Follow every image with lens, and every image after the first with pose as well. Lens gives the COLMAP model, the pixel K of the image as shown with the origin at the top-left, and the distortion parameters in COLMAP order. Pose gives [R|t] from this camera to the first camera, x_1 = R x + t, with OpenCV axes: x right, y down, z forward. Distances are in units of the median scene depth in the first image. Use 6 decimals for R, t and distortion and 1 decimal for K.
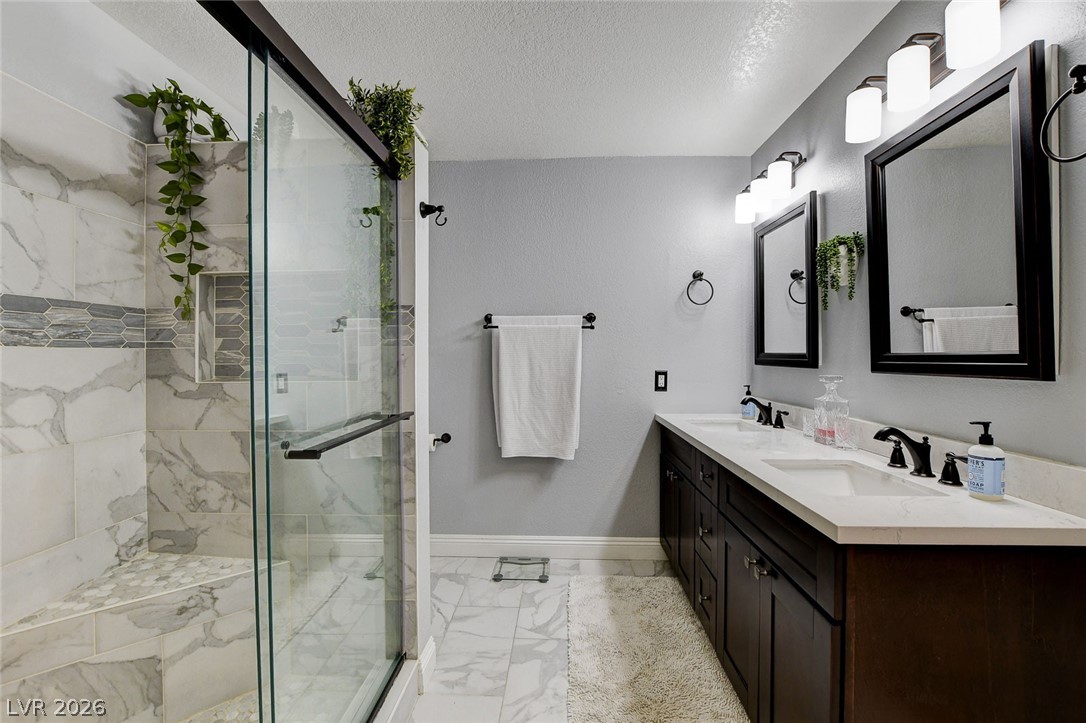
lens RADIAL K [[478.5, 0, 546.9], [0, 478.5, 355.7], [0, 0, 1]] dist [-0.025621, 0.003030]
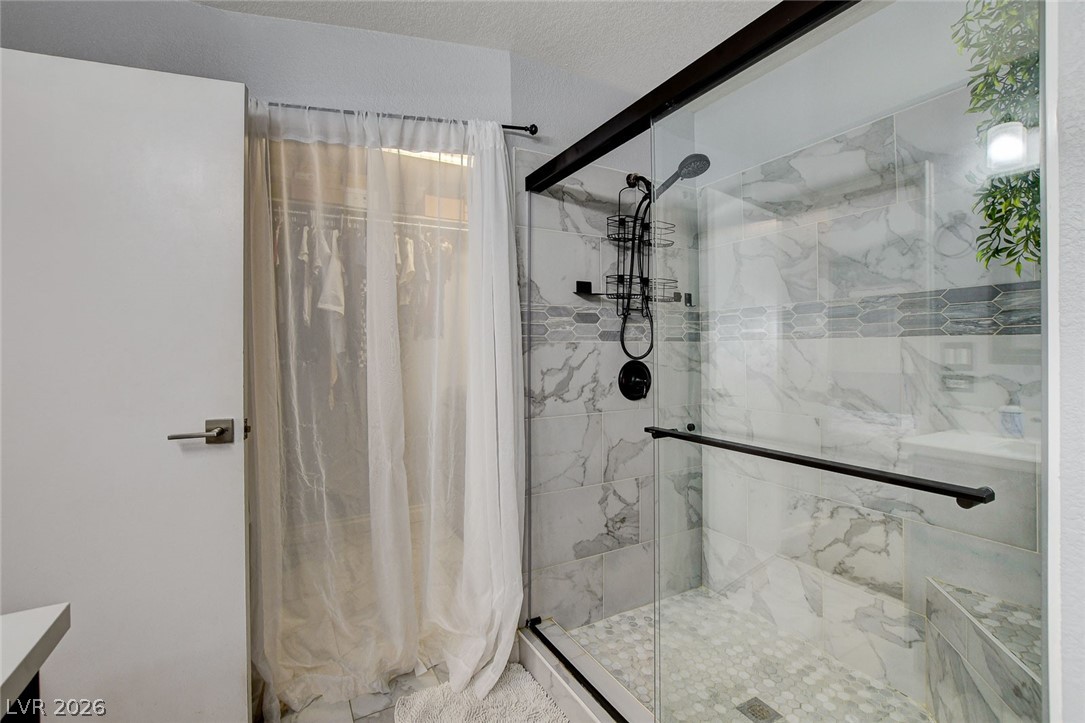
lens RADIAL K [[478.1, 0, 538.0], [0, 478.1, 345.8], [0, 0, 1]] dist [-0.025621, 0.003030]
pose [[-0.855843, 0.013525, -0.517058, 0.203863], [0.014465, 0.999893, 0.002212, -0.009625], [0.517033, -0.005586, -0.855947, 1.095329]]
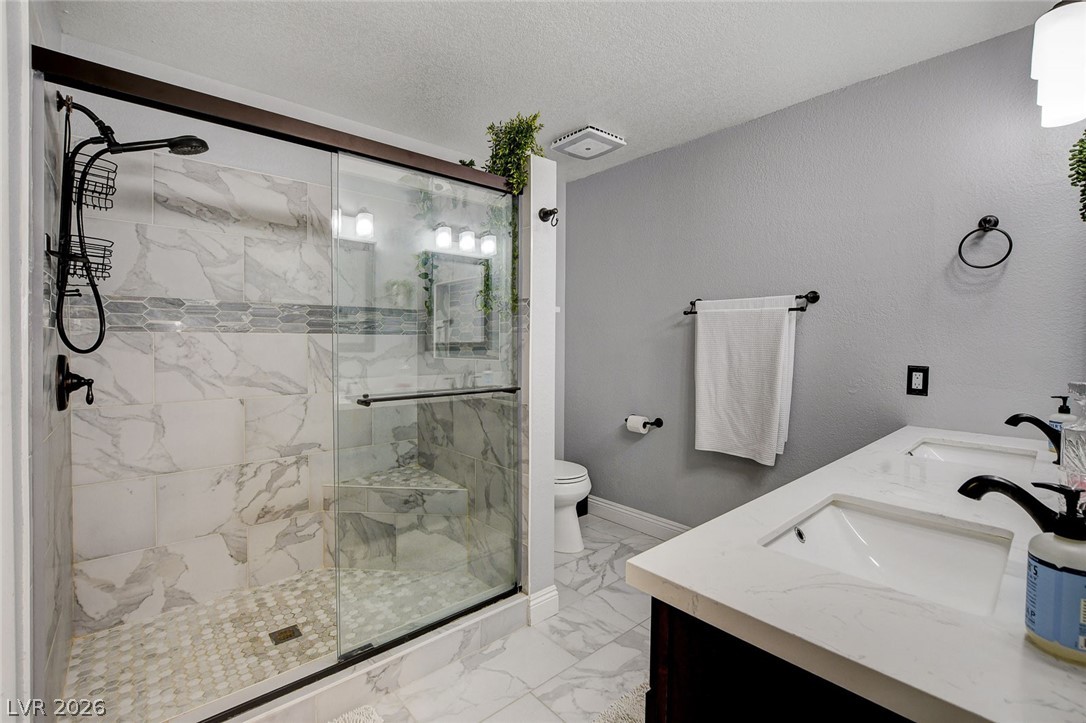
lens RADIAL K [[478.5, 0, 547.0], [0, 478.5, 350.1], [0, 0, 1]] dist [-0.025621, 0.003030]
pose [[0.697219, 0.021226, -0.716543, 0.605340], [-0.010642, 0.999758, 0.019260, -0.000457], [0.716779, -0.005803, 0.697276, 0.201778]]
